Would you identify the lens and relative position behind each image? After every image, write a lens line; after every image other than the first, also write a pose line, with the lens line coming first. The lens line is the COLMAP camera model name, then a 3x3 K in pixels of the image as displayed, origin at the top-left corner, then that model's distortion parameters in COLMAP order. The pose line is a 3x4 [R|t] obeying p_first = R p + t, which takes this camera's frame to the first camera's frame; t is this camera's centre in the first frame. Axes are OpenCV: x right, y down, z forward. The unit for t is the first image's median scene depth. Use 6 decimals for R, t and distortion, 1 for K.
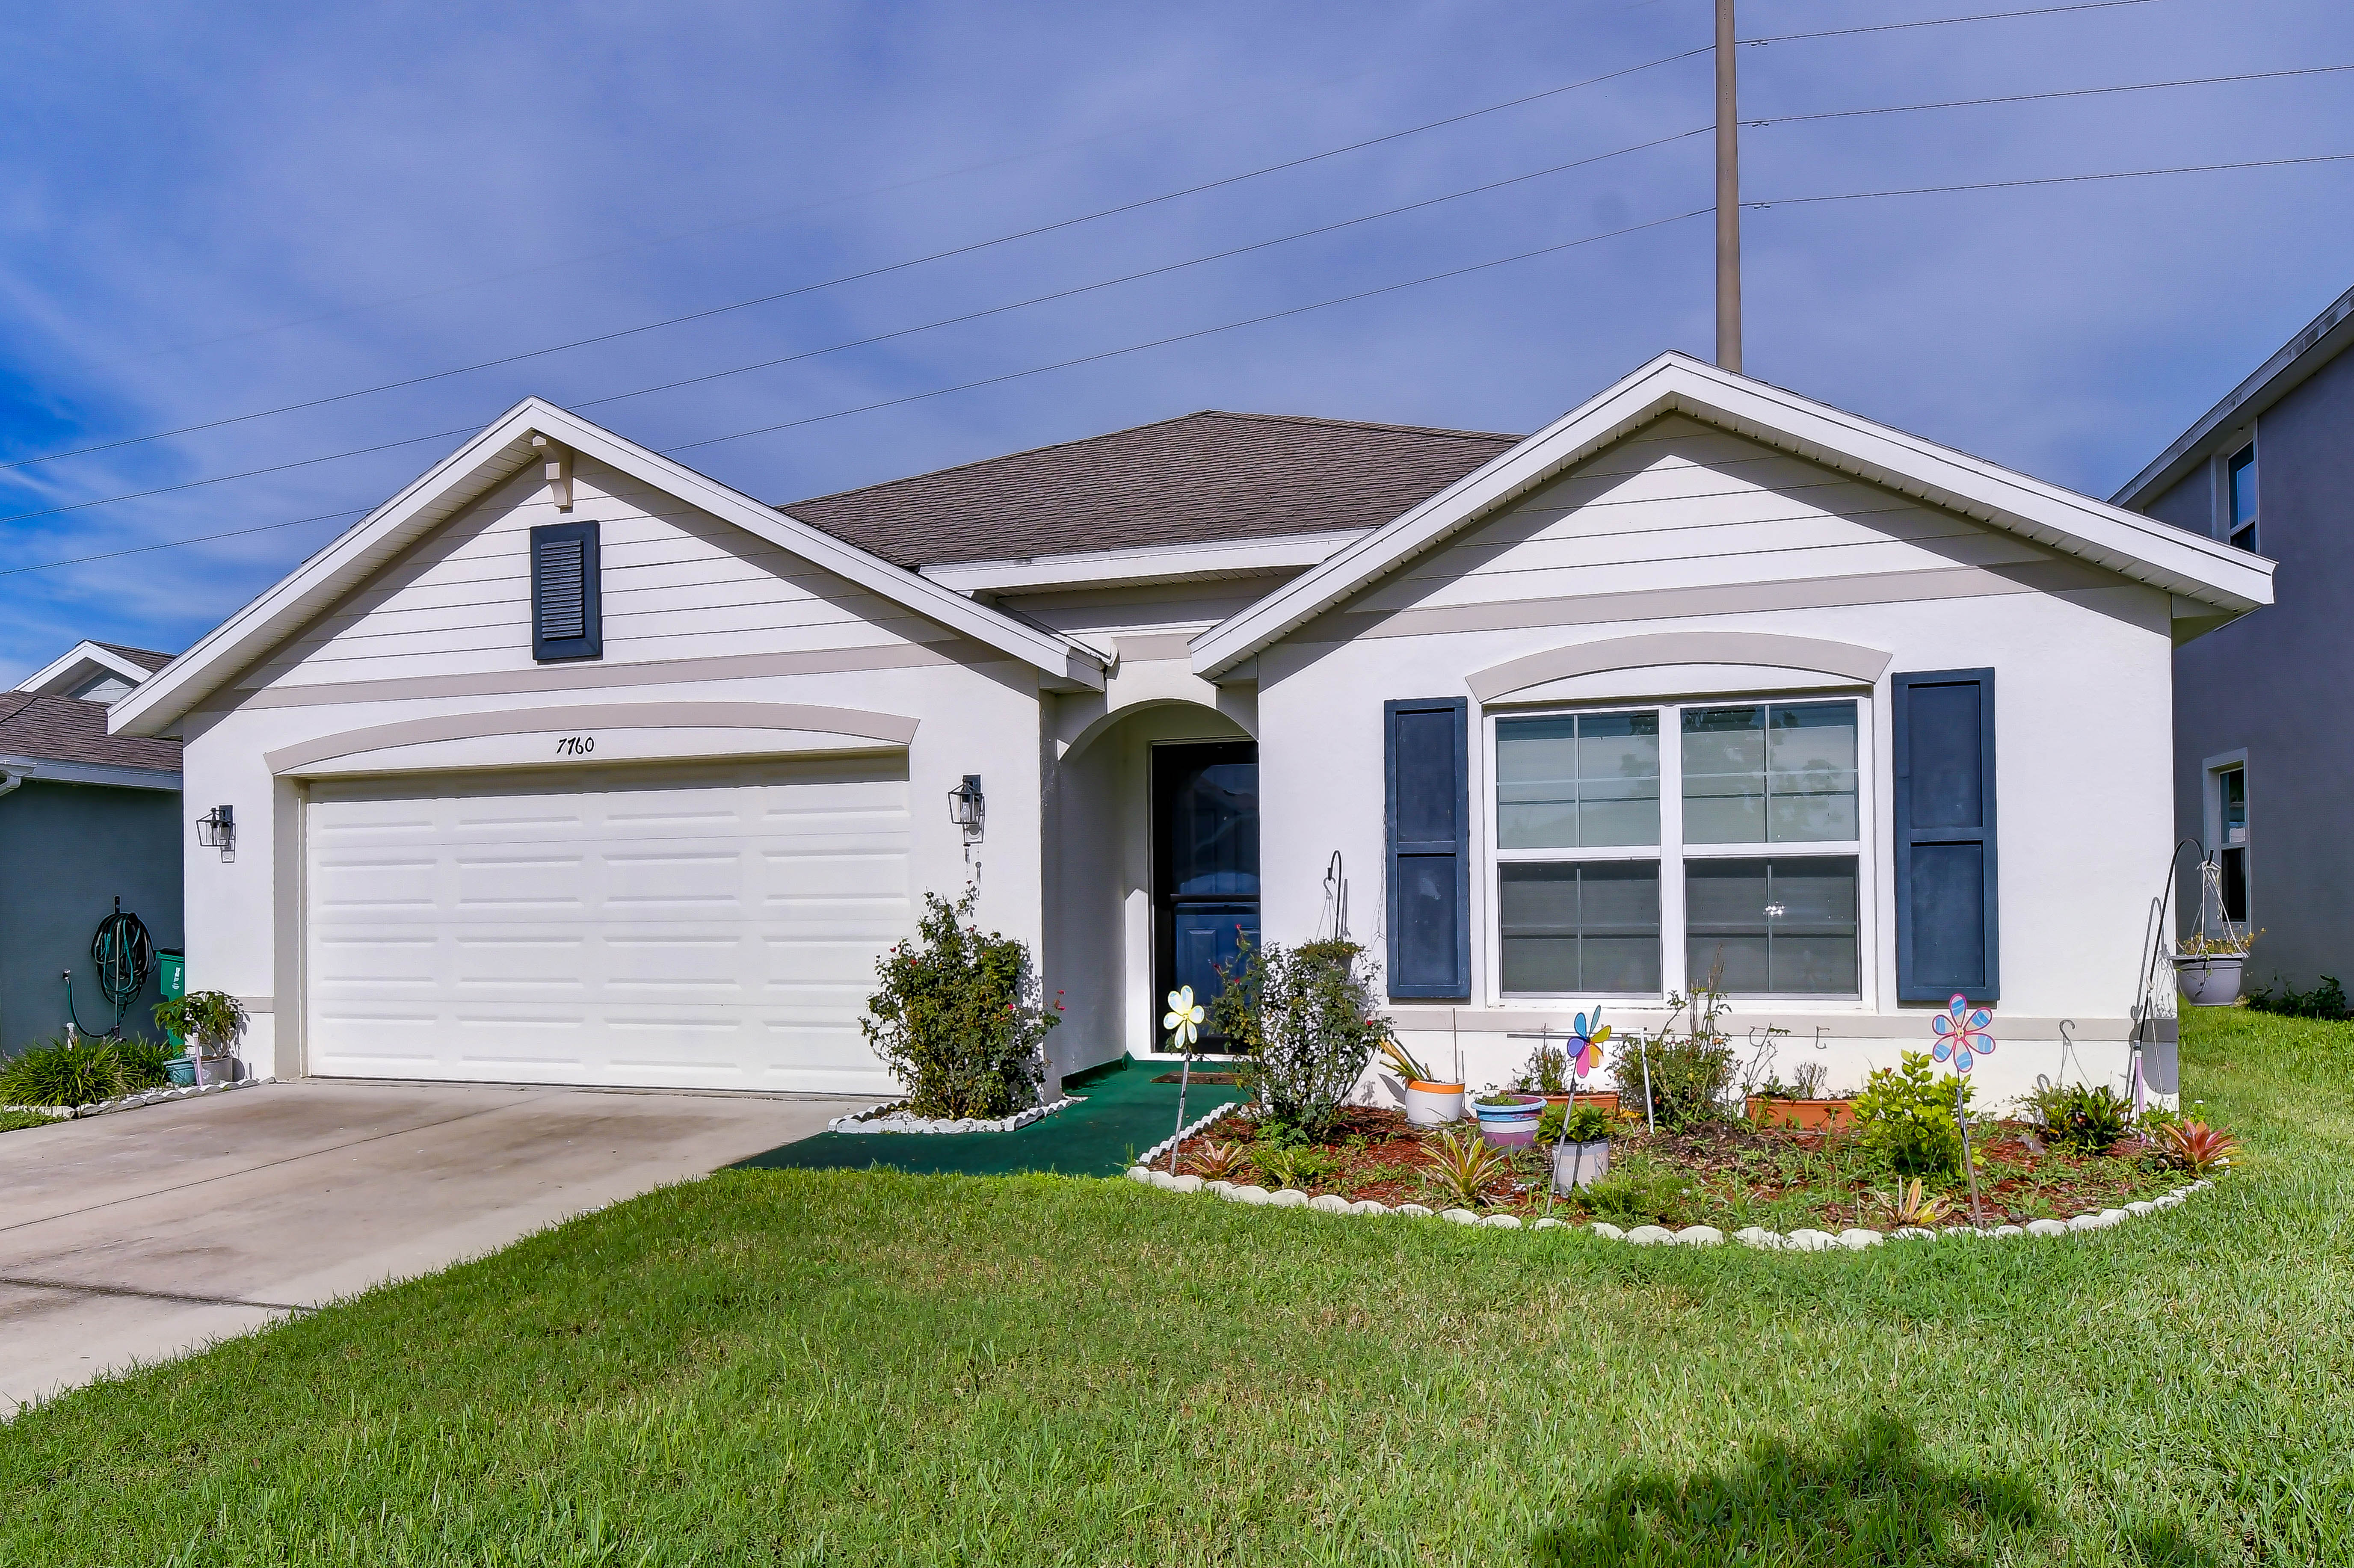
lens RADIAL K [[1446.5, 0, 1180.0], [0, 1446.5, 892.1], [0, 0, 1]] dist [-0.001913, -0.000728]
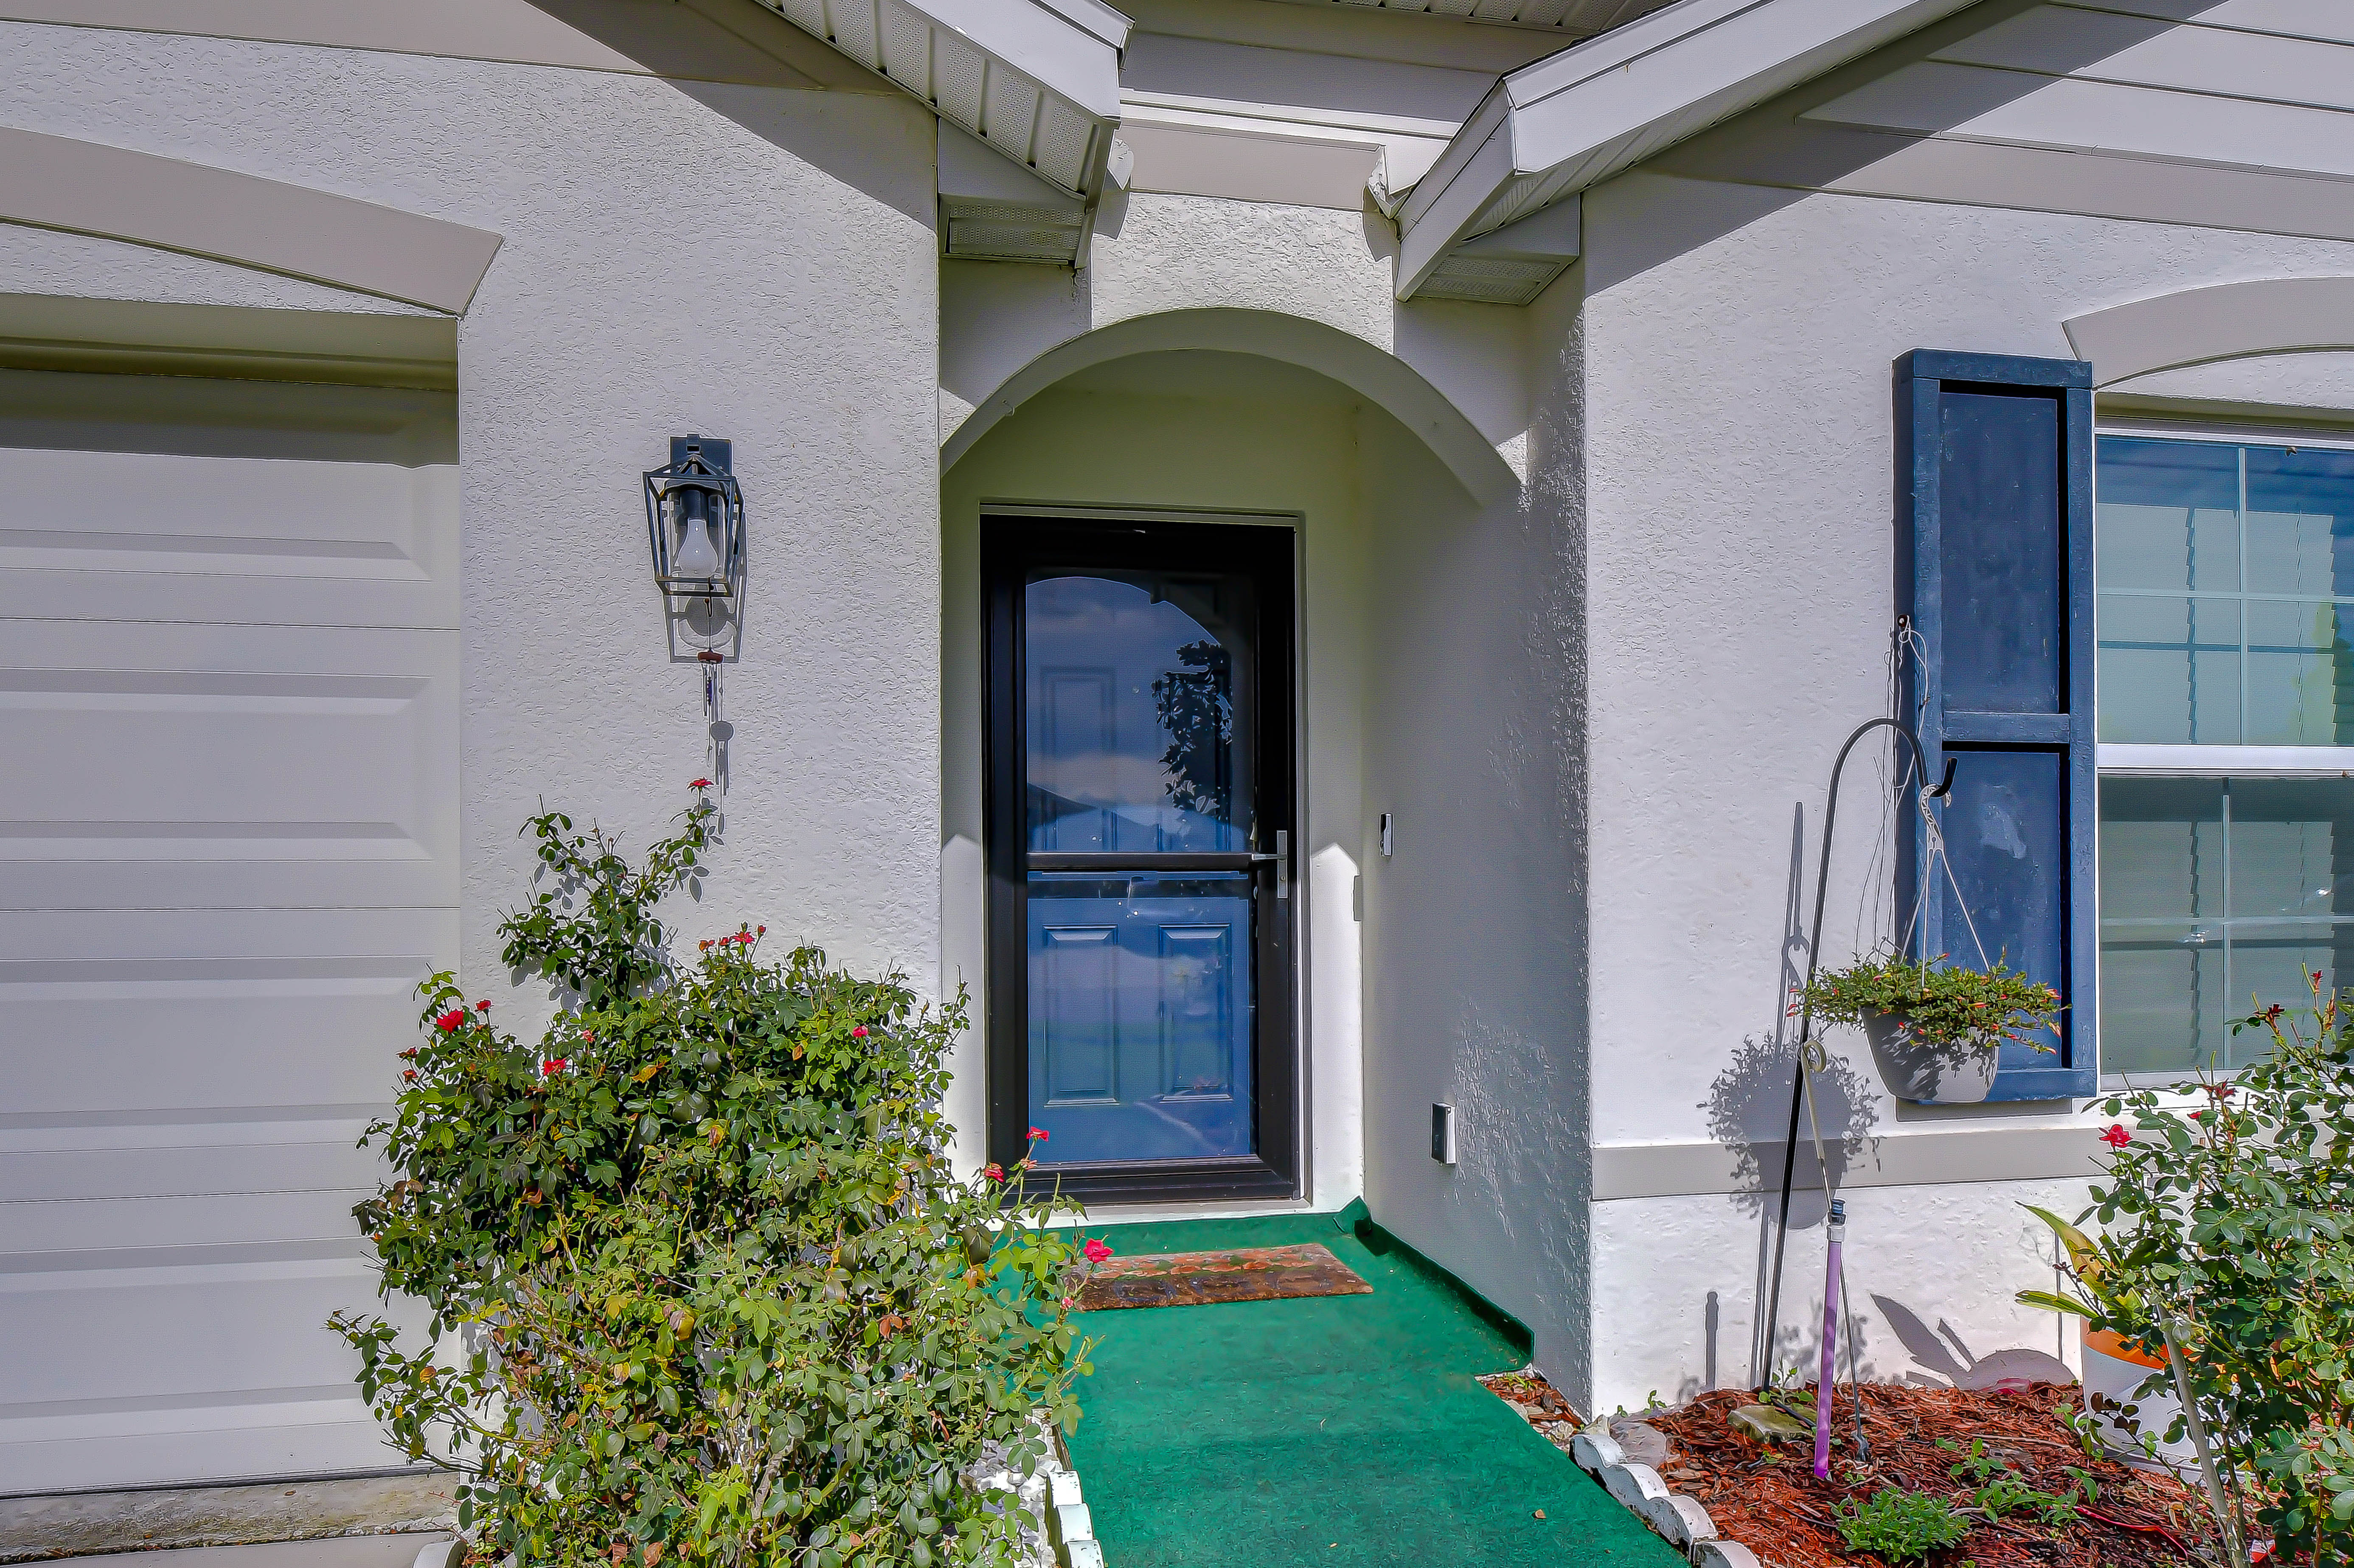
lens RADIAL K [[1446.4, 0, 1180.0], [0, 1446.4, 892.1], [0, 0, 1]] dist [-0.001913, -0.000728]
pose [[0.885518, 0.005337, 0.464575, -0.196808], [-0.007962, 0.999962, 0.003687, 0.013730], [-0.464537, -0.006964, 0.885526, 0.681600]]
